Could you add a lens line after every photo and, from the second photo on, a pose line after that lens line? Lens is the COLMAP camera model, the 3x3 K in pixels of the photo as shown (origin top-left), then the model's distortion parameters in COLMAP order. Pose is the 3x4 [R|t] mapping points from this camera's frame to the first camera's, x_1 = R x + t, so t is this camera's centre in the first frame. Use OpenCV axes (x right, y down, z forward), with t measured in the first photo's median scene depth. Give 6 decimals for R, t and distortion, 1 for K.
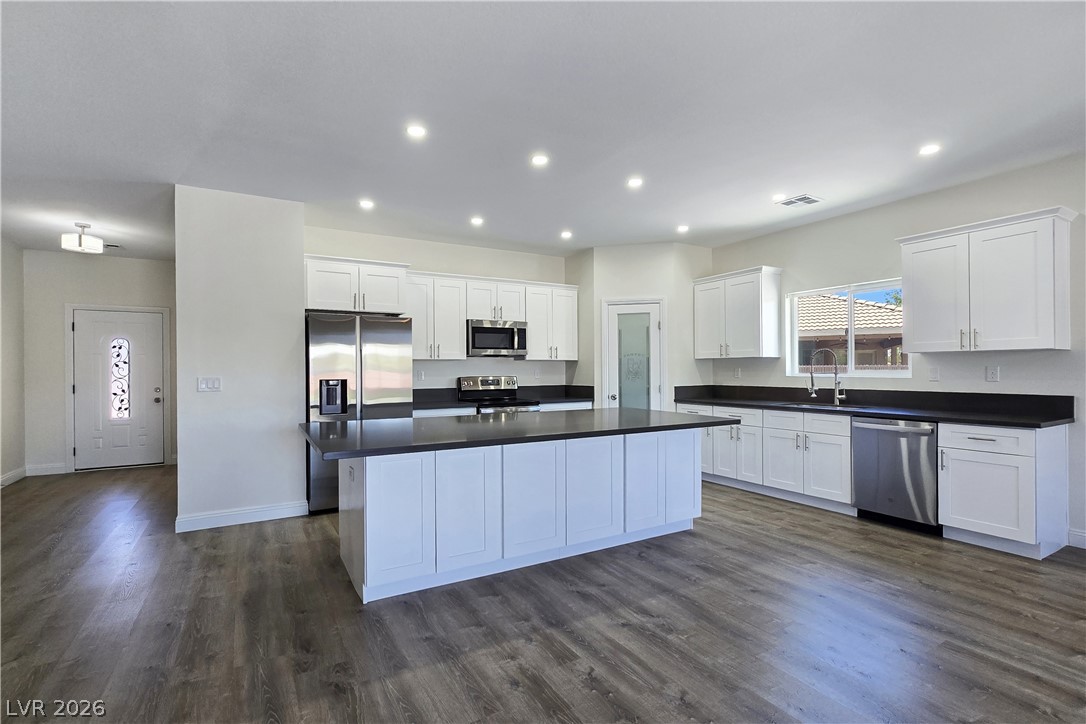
lens RADIAL K [[501.8, 0, 541.0], [0, 501.8, 370.8], [0, 0, 1]] dist [-0.005011, 0.000102]
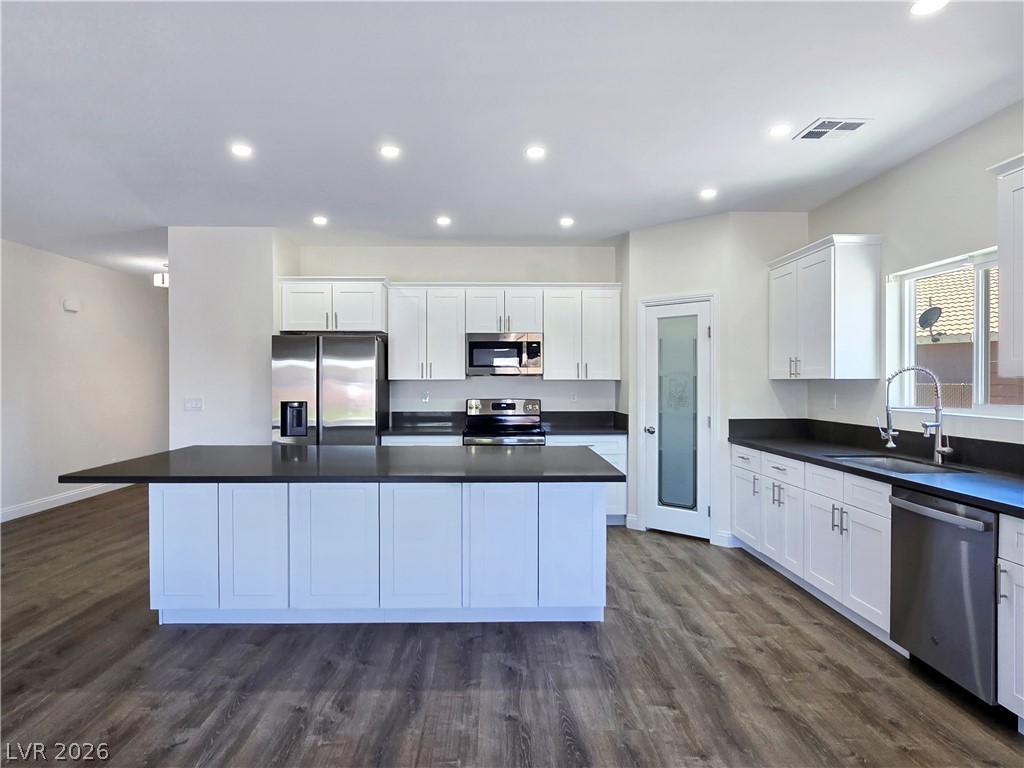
lens RADIAL K [[602.1, 0, 508.9], [0, 602.1, 385.8], [0, 0, 1]] dist [-0.001953, -0.003481]
pose [[0.875794, 0.009951, -0.482582, 0.520341], [-0.006823, 0.999943, 0.008237, -0.025700], [0.482636, -0.003921, 0.875812, 0.157380]]
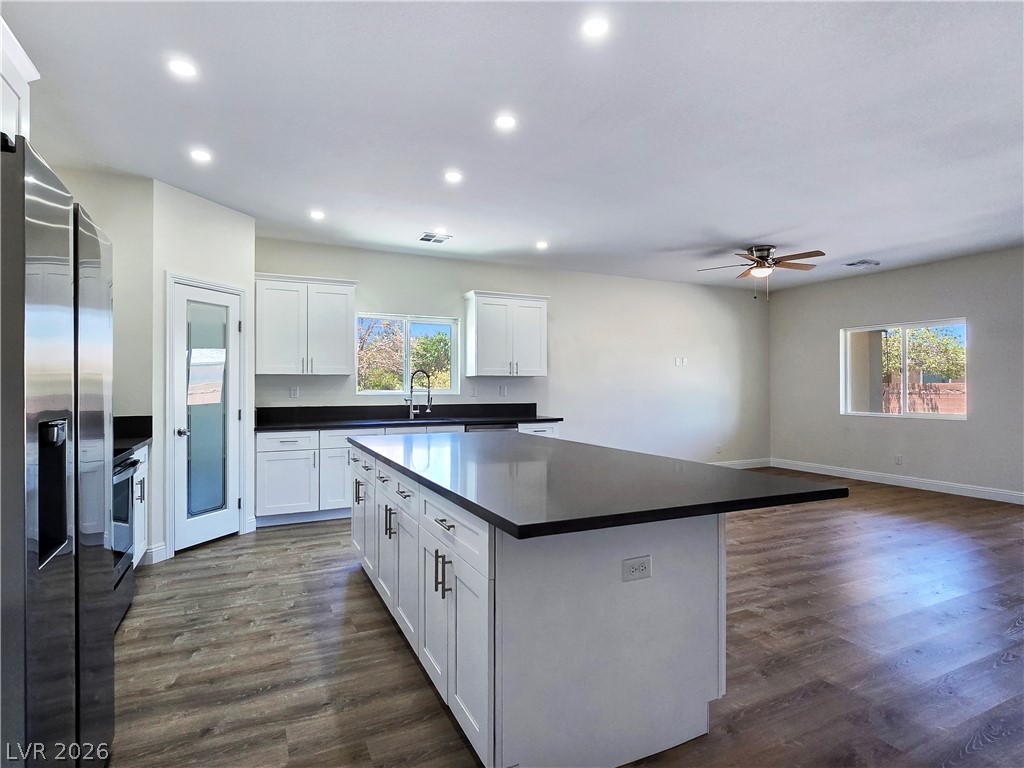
lens RADIAL K [[540.0, 0, 509.9], [0, 540.0, 385.8], [0, 0, 1]] dist [0.000954, -0.003398]
pose [[0.083189, 0.006710, 0.996511, -0.656809], [0.003773, 0.999968, -0.007049, 0.001865], [-0.996527, 0.004346, 0.083161, 0.717330]]
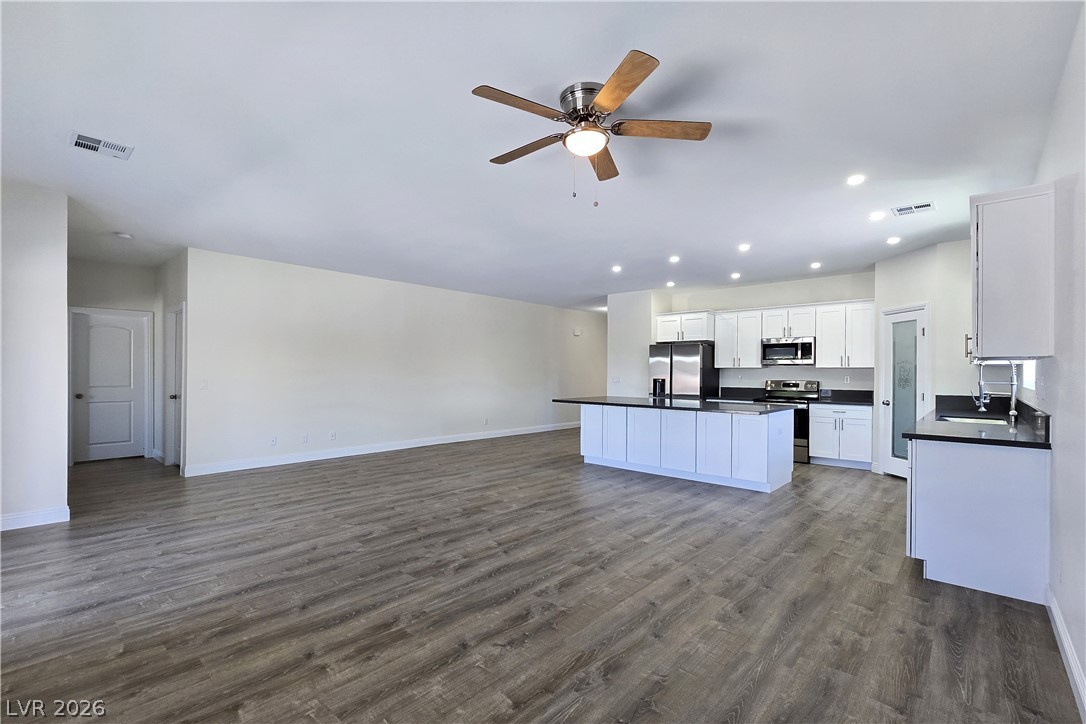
lens RADIAL K [[484.4, 0, 539.1], [0, 484.4, 377.6], [0, 0, 1]] dist [-0.011602, -0.000225]
pose [[0.295840, 0.016189, -0.955100, 1.186673], [-0.012710, 0.999835, 0.013011, -0.005960], [0.955153, 0.008290, 0.295997, 0.012120]]
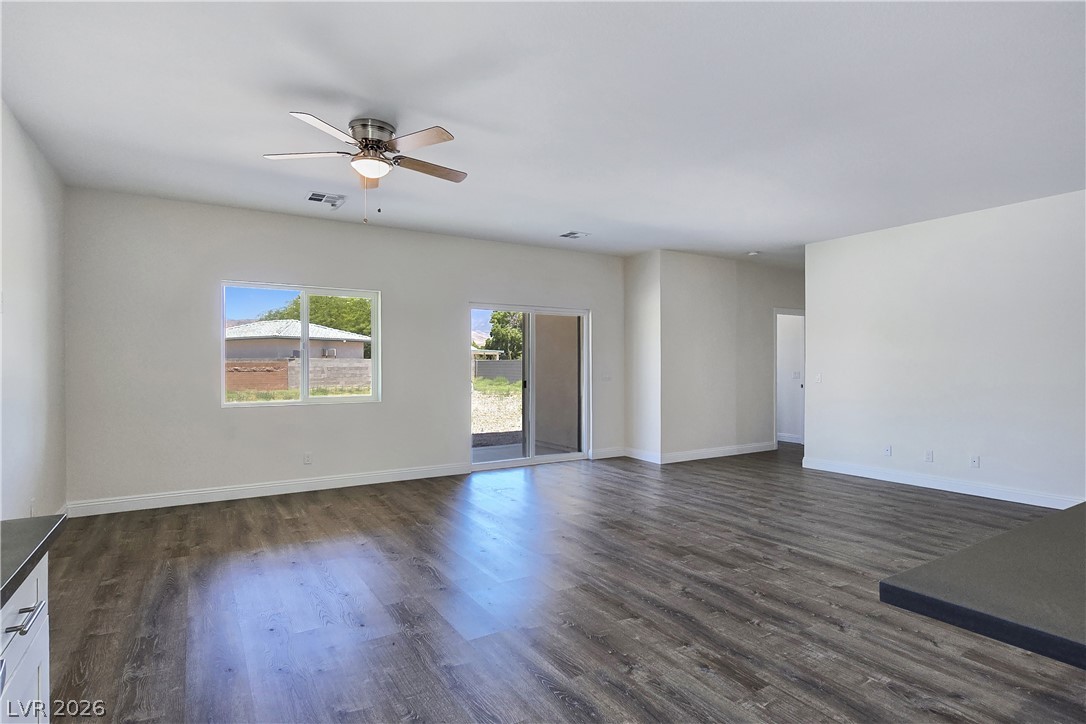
lens RADIAL K [[556.6, 0, 539.3], [0, 556.6, 370.9], [0, 0, 1]] dist [-0.003866, -0.002479]
pose [[-0.999760, 0.007074, -0.020726, 0.448149], [0.006724, 0.999834, 0.016916, -0.007214], [0.020842, 0.016773, -0.999642, 0.995362]]
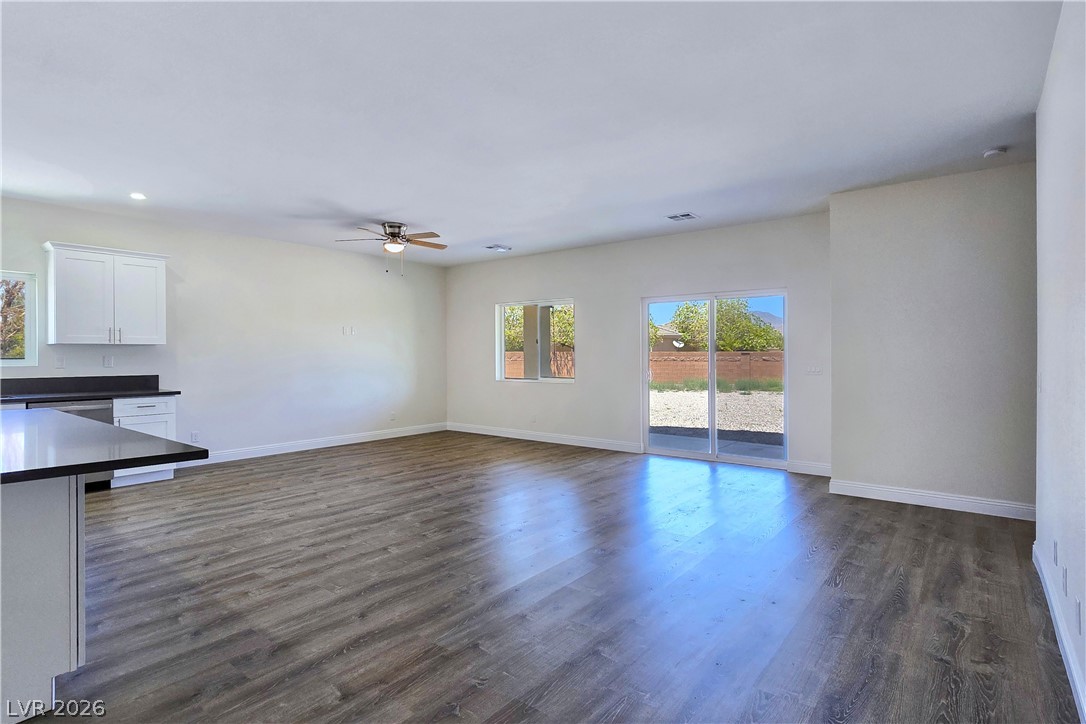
lens RADIAL K [[556.6, 0, 540.8], [0, 556.6, 349.1], [0, 0, 1]] dist [-0.003866, -0.002479]
pose [[-0.364645, 0.016408, 0.931002, -0.760274], [0.008562, 0.999862, -0.014269, 0.003962], [-0.931107, 0.002769, -0.364735, 0.398233]]
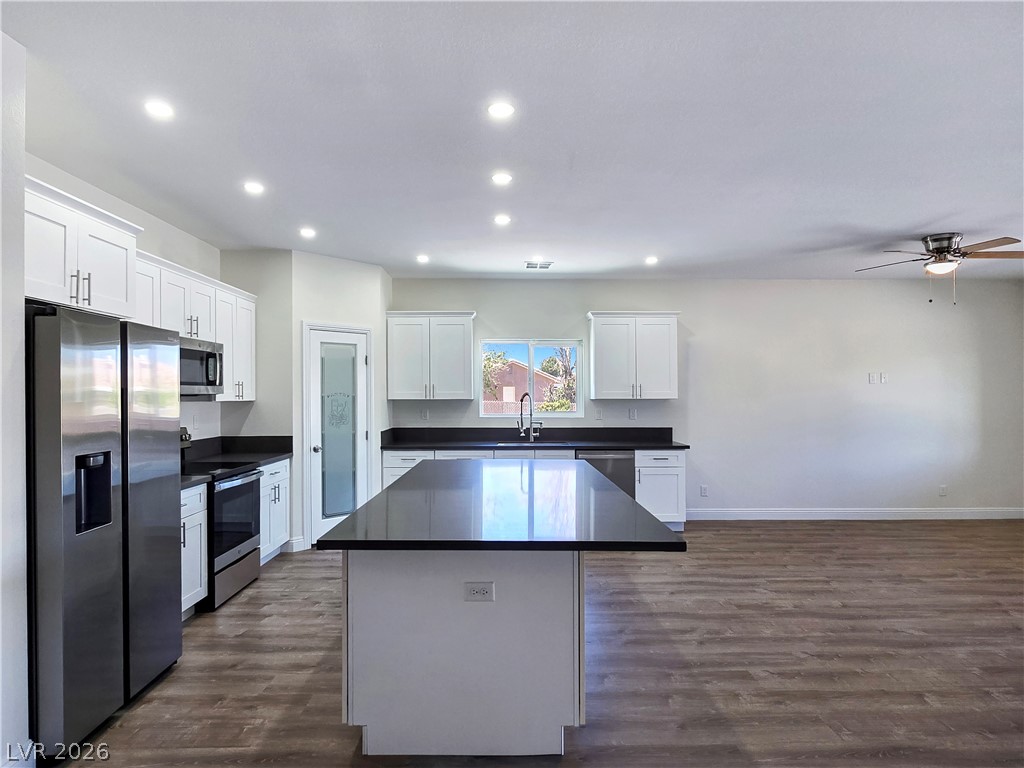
lens RADIAL K [[602.1, 0, 507.5], [0, 602.1, 394.6], [0, 0, 1]] dist [-0.001953, -0.003481]
pose [[0.497102, 0.006485, 0.867668, -0.690021], [0.001395, 0.999965, -0.008272, -0.031368], [-0.867691, 0.005322, 0.497075, 0.376688]]
